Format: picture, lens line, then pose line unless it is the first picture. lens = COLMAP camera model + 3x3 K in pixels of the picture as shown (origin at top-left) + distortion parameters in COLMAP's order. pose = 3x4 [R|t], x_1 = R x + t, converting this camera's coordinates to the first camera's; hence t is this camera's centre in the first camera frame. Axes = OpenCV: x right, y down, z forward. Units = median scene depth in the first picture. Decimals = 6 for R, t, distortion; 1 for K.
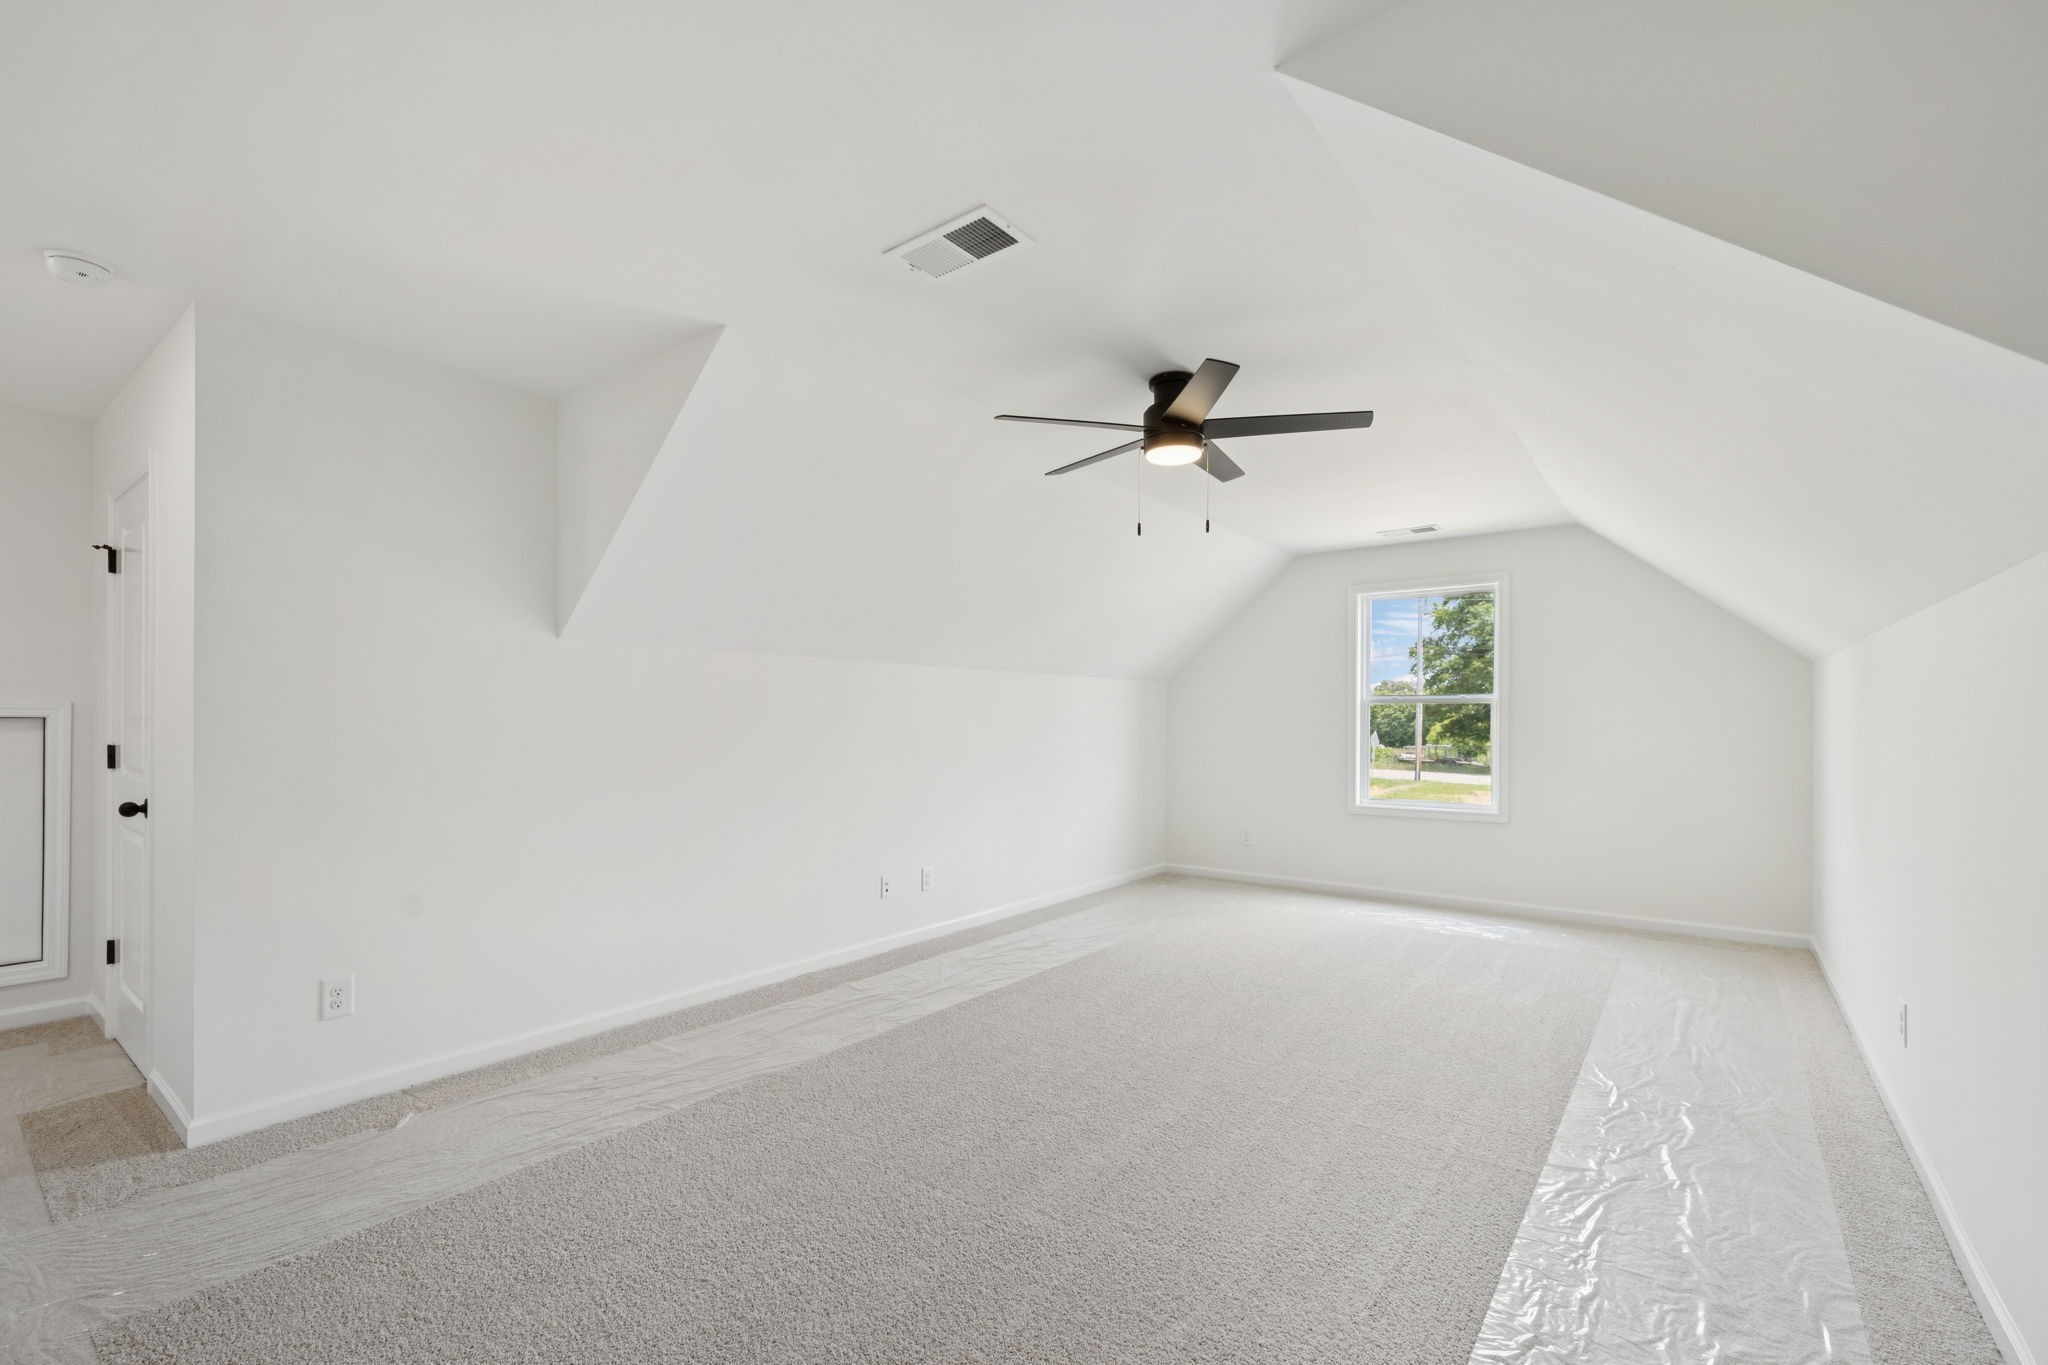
lens RADIAL K [[879.9, 0, 1015.9], [0, 879.9, 709.6], [0, 0, 1]] dist [-0.000044, -0.000156]
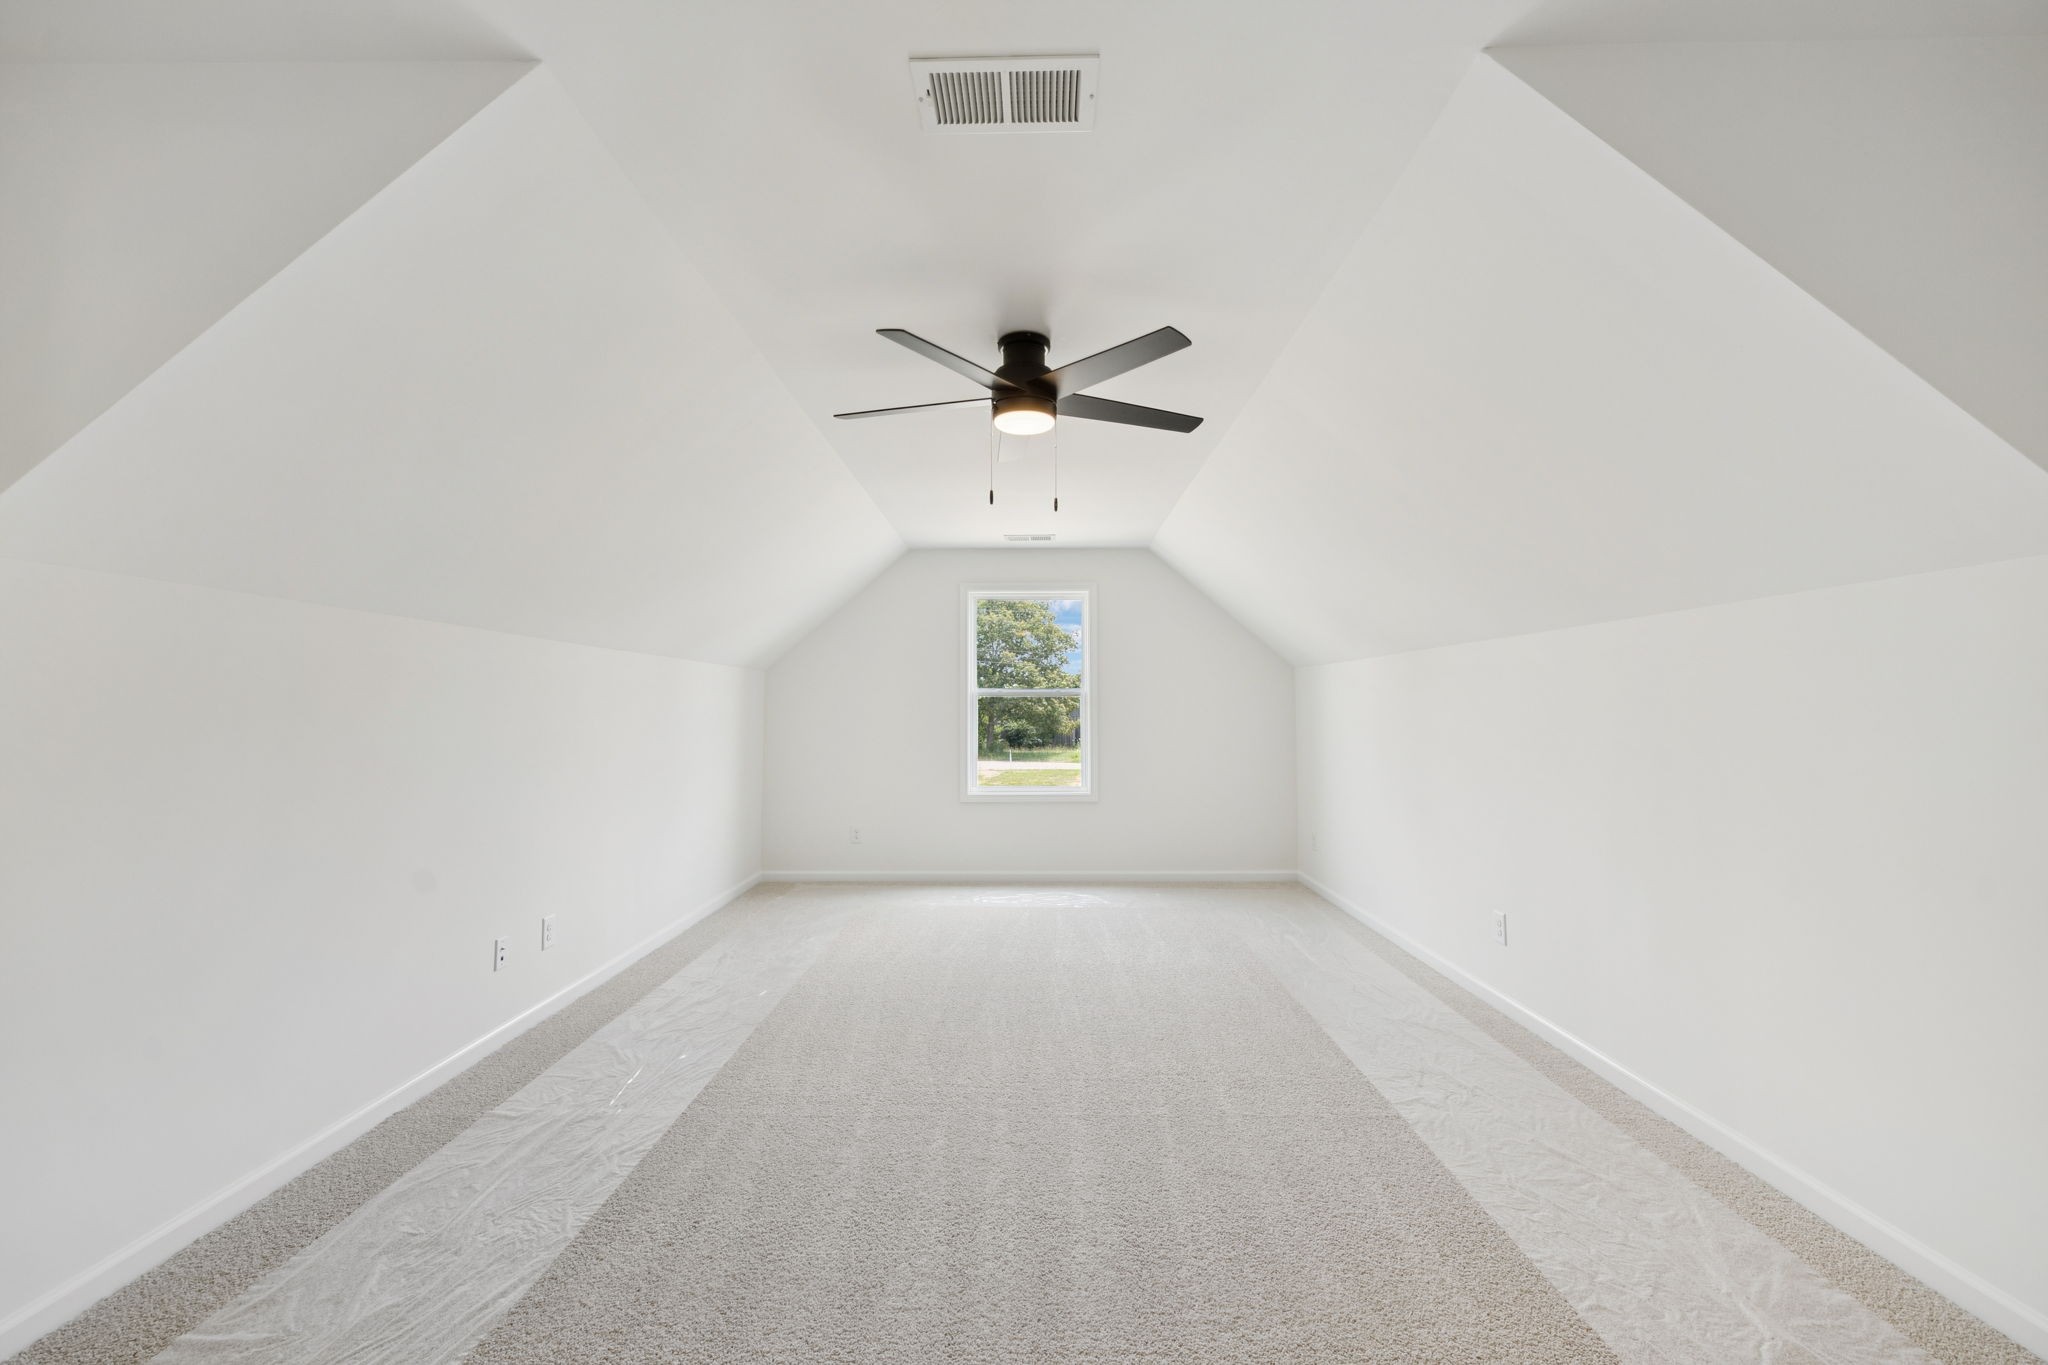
lens RADIAL K [[859.9, 0, 1030.5], [0, 859.9, 663.4], [0, 0, 1]] dist [0.001707, 0.000396]
pose [[0.797331, 0.029805, 0.602806, -0.230934], [-0.002958, 0.998961, -0.045480, 0.001092], [-0.603535, 0.034479, 0.796590, 0.193837]]
